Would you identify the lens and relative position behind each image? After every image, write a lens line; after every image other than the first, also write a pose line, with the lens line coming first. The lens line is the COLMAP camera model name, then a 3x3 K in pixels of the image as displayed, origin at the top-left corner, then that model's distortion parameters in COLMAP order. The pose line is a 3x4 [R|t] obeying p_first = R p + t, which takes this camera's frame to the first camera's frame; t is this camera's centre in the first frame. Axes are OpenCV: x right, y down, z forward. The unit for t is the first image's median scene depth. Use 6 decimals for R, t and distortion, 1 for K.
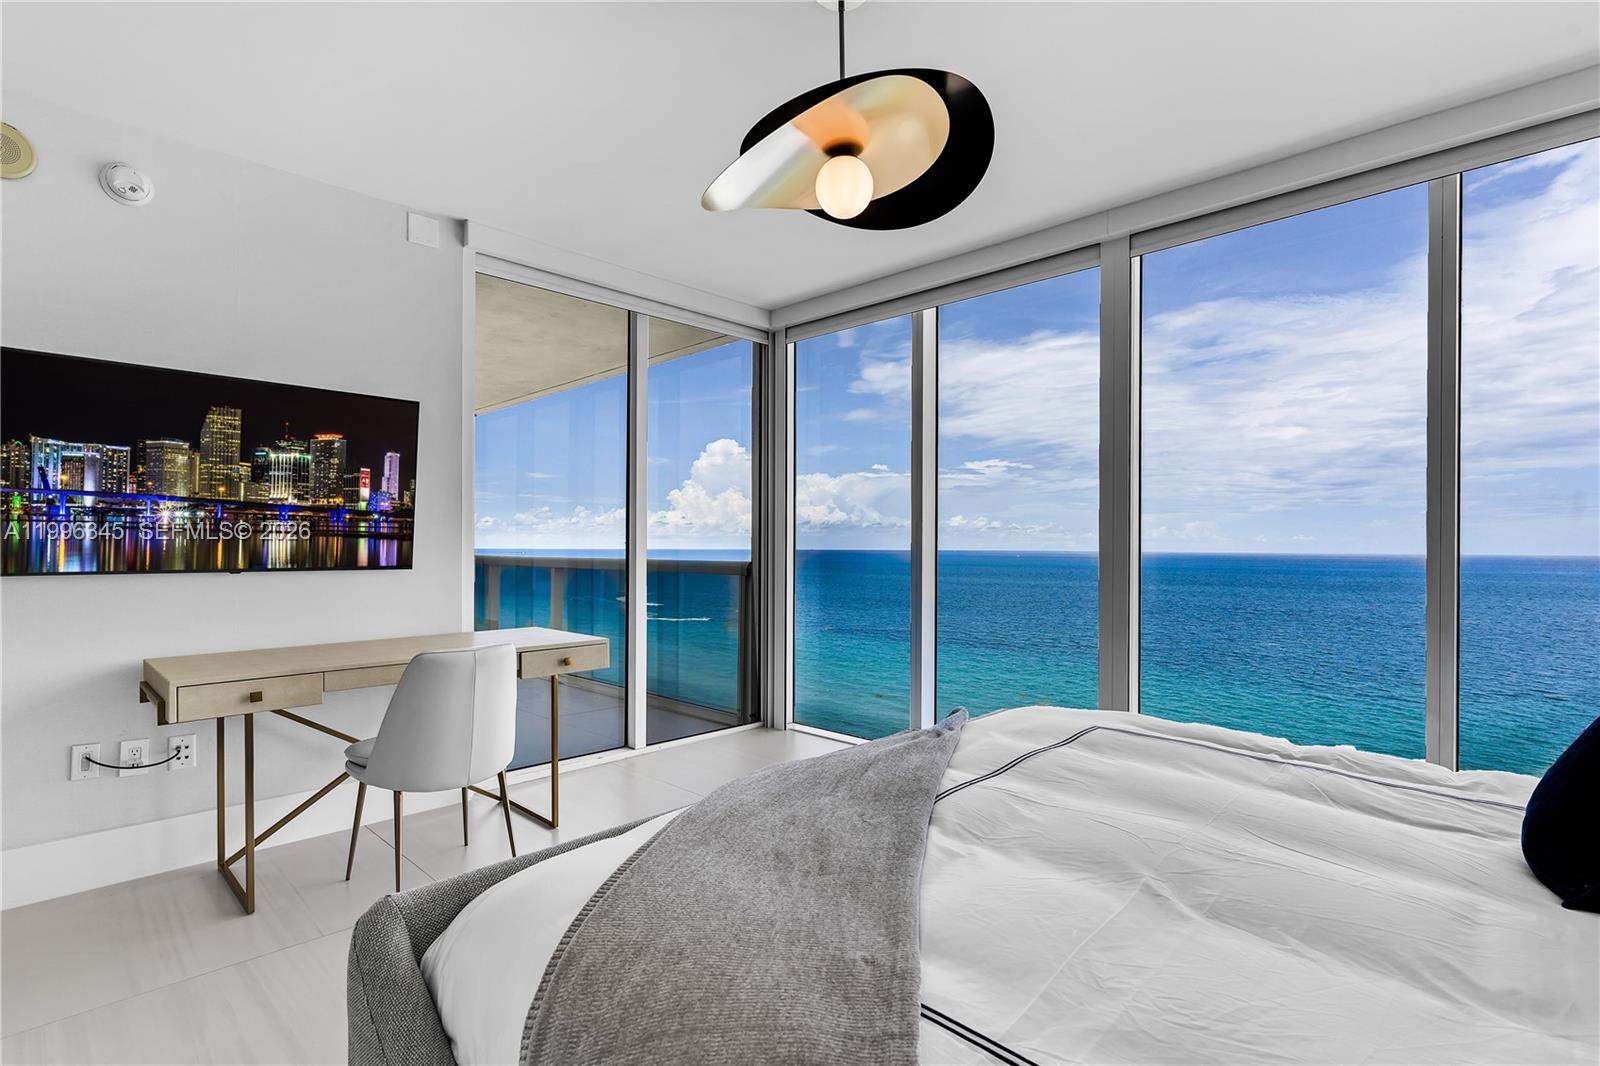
lens RADIAL K [[765.0, 0, 803.7], [0, 765.0, 517.8], [0, 0, 1]] dist [0.001425, 0.000554]
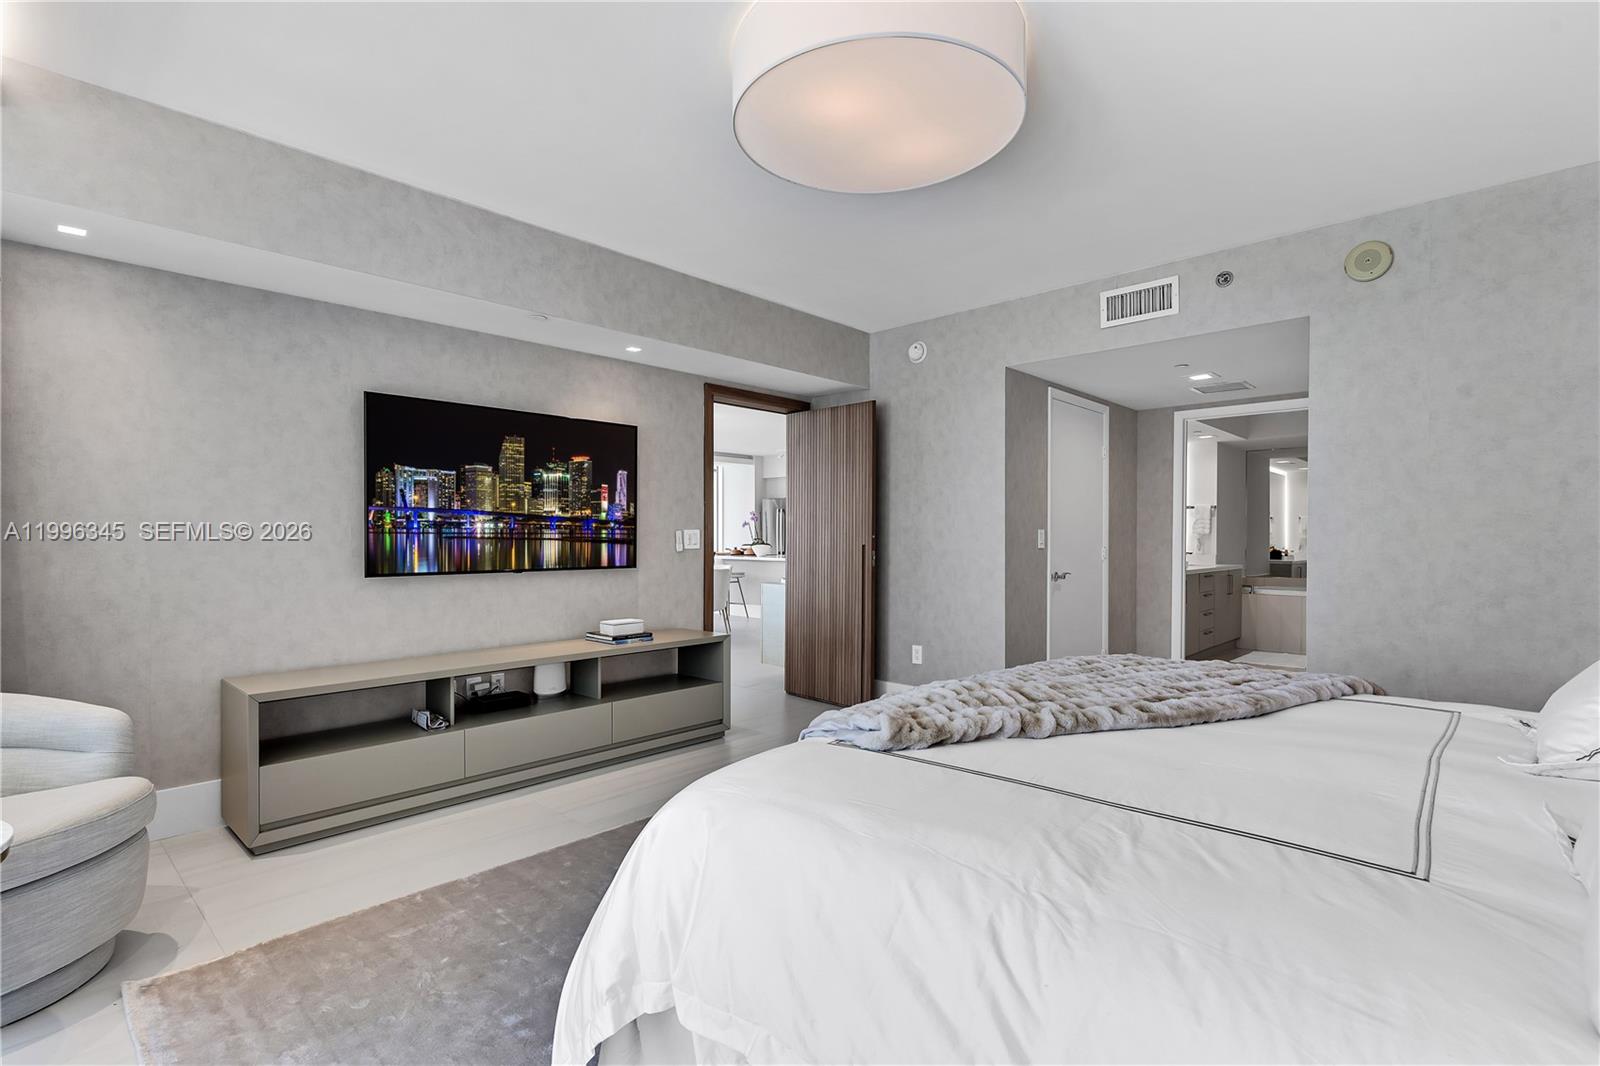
lens RADIAL K [[765.0, 0, 800.6], [0, 765.0, 540.1], [0, 0, 1]] dist [0.001425, 0.000554]
pose [[0.999150, -0.007012, 0.040615, -0.350845], [0.005431, 0.999228, 0.038909, -0.025168], [-0.040857, -0.038655, 0.998417, -0.225845]]
